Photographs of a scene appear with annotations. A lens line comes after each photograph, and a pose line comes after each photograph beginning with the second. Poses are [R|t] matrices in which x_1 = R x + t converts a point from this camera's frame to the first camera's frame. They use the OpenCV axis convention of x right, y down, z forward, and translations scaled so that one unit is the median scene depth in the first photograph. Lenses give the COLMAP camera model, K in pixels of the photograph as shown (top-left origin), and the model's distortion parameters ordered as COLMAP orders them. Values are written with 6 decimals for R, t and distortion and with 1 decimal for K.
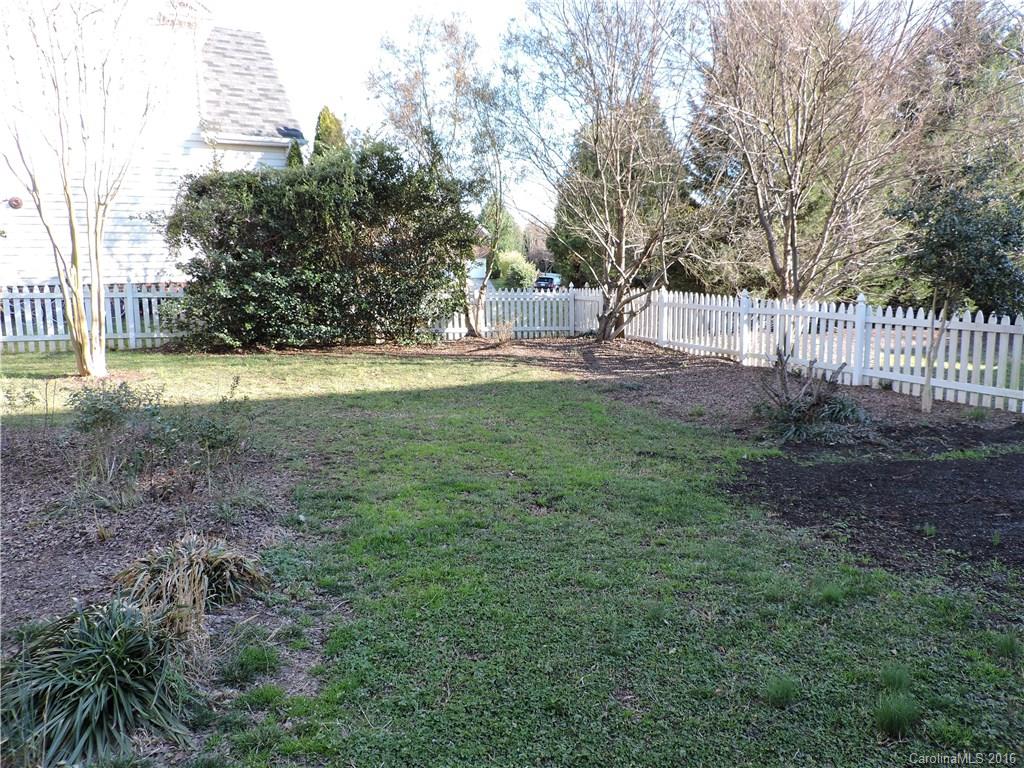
lens RADIAL K [[729.5, 0, 518.0], [0, 729.5, 382.6], [0, 0, 1]] dist [-0.025058, 0.004244]
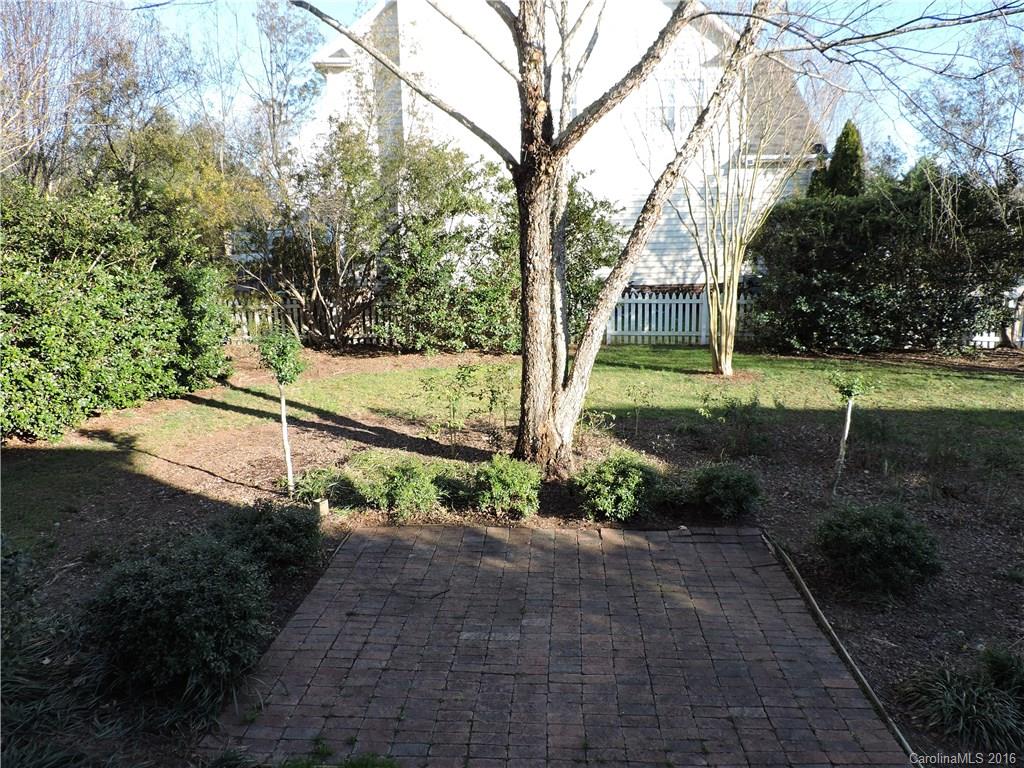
lens RADIAL K [[729.5, 0, 511.5], [0, 729.5, 384.9], [0, 0, 1]] dist [-0.025058, 0.004244]
pose [[0.869873, 0.086341, -0.485661, -0.213442], [-0.063149, 0.995953, 0.063954, -0.039313], [0.489218, -0.024962, 0.871804, -0.271653]]
